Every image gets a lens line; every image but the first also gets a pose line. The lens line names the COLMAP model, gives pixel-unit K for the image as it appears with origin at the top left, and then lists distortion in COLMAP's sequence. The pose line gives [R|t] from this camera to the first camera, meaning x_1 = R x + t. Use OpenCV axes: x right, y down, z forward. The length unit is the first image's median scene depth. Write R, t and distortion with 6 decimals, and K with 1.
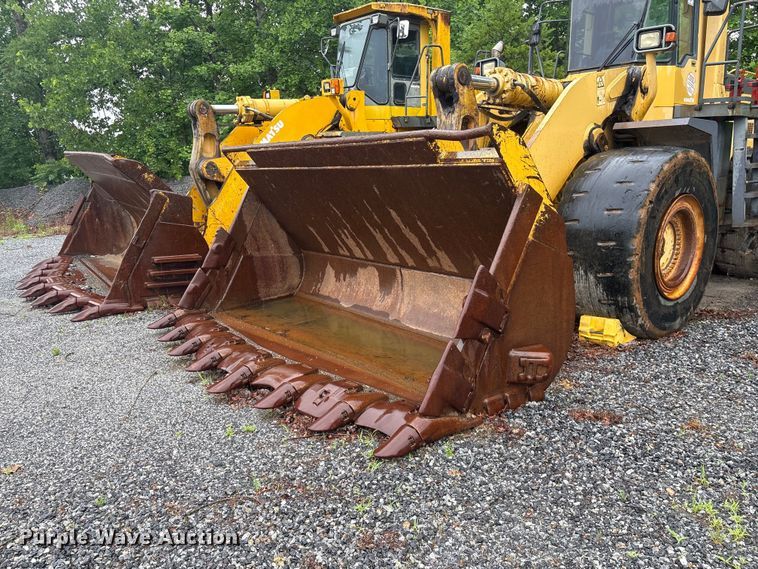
lens RADIAL K [[572.7, 0, 375.0], [0, 572.7, 290.3], [0, 0, 1]] dist [0.056592, -0.061562]
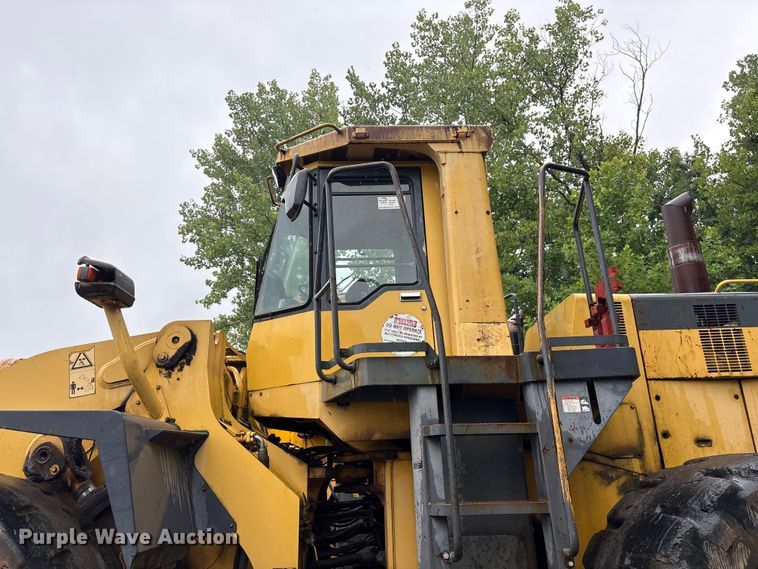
lens RADIAL K [[572.7, 0, 371.6], [0, 572.7, 279.1], [0, 0, 1]] dist [0.056592, -0.061562]
pose [[0.753765, -0.217431, -0.620130, 1.012538], [-0.135528, 0.871953, -0.470458, -0.186697], [0.643016, 0.438660, 0.627780, 0.769817]]
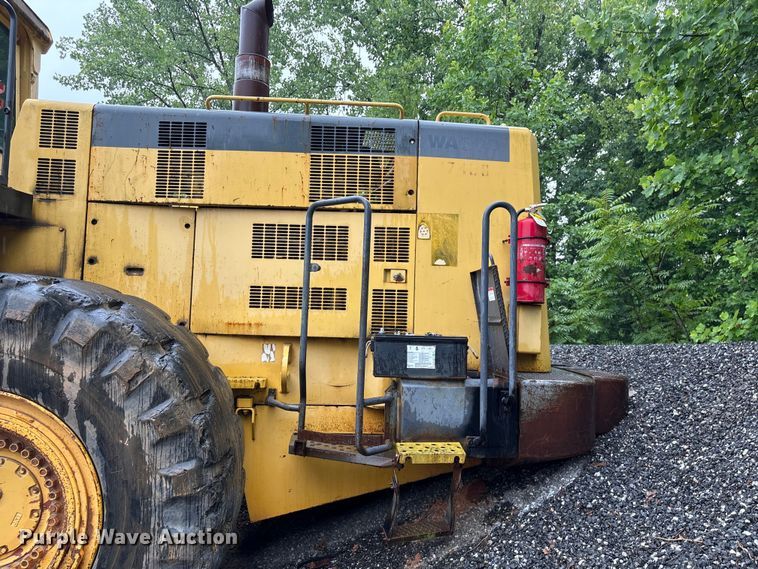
lens RADIAL K [[572.7, 0, 373.8], [0, 572.7, 278.2], [0, 0, 1]] dist [0.056592, -0.061562]
pose [[0.776301, -0.007544, -0.630317, 1.394022], [-0.181648, 0.954835, -0.235146, -0.274136], [0.603623, 0.297040, 0.739869, 1.176942]]
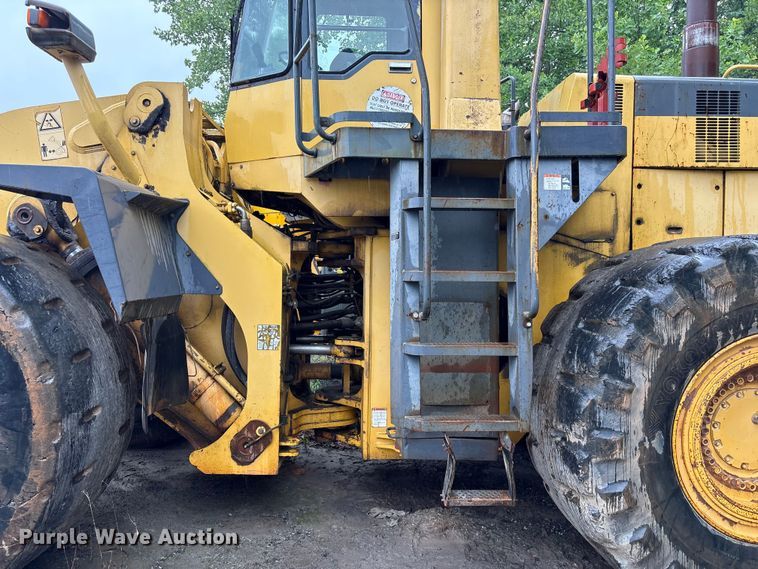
lens RADIAL K [[572.7, 0, 376.2], [0, 572.7, 287.2], [0, 0, 1]] dist [0.056592, -0.061562]
pose [[0.772771, 0.039854, -0.633432, 1.010543], [-0.164901, 0.976360, -0.139746, -0.169261], [0.612888, 0.212445, 0.761075, 0.788583]]
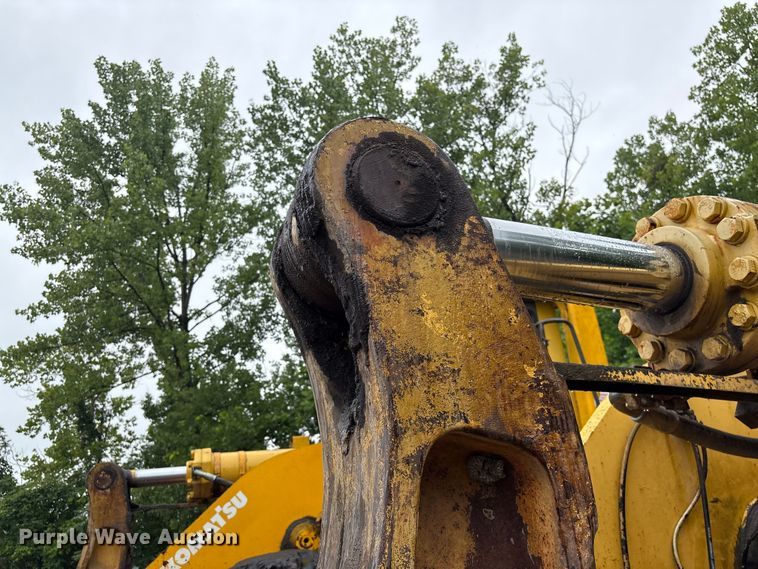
lens RADIAL K [[572.7, 0, 375.2], [0, 572.7, 283.1], [0, 0, 1]] dist [0.056592, -0.061562]
pose [[0.938461, -0.166928, -0.302367, 0.172116], [-0.037104, 0.821657, -0.568773, -0.238347], [0.343387, 0.544990, 0.764899, 0.814876]]
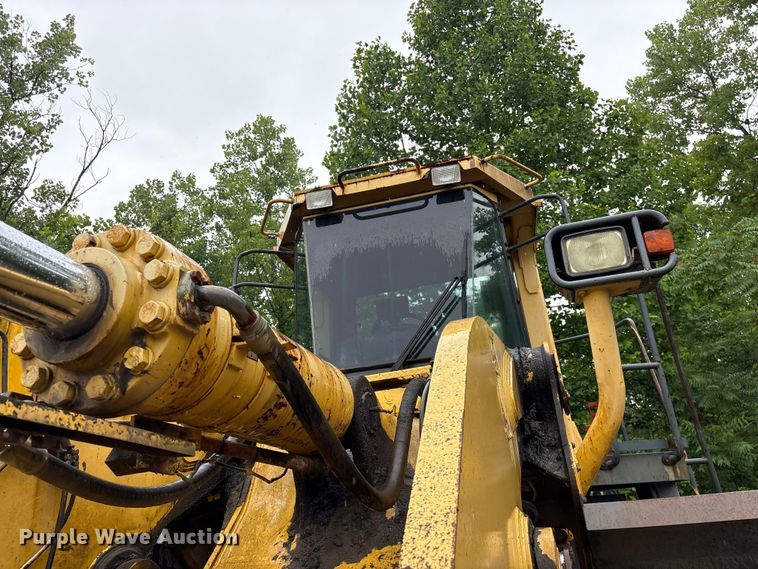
lens RADIAL K [[572.7, 0, 371.0], [0, 572.7, 294.6], [0, 0, 1]] dist [0.056592, -0.061562]
pose [[0.854436, 0.149600, 0.497553, 0.193441], [0.171077, 0.823235, -0.541310, -0.246449], [-0.490583, 0.547635, 0.677808, 0.833951]]
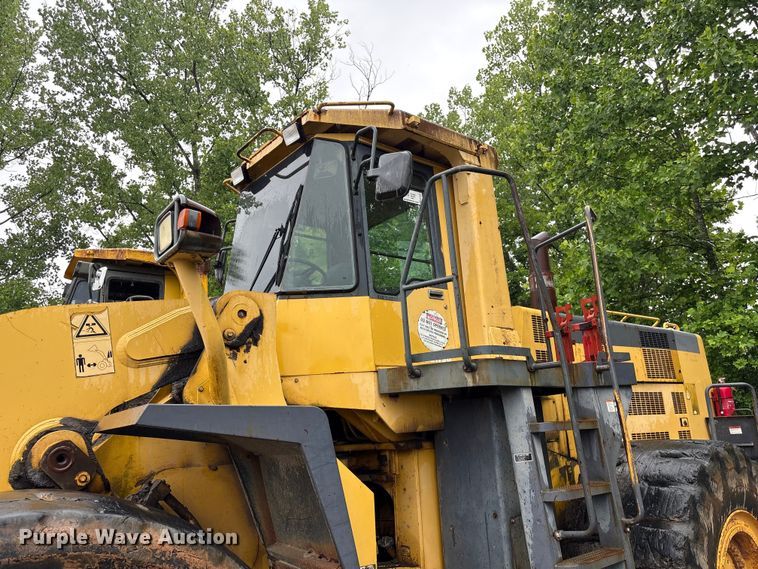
lens RADIAL K [[572.7, 0, 372.7], [0, 572.7, 285.3], [0, 0, 1]] dist [0.056592, -0.061562]
pose [[0.995812, -0.049696, -0.076741, 0.634870], [0.009391, 0.890528, -0.454831, -0.183343], [0.090944, 0.452205, 0.887265, 0.610294]]
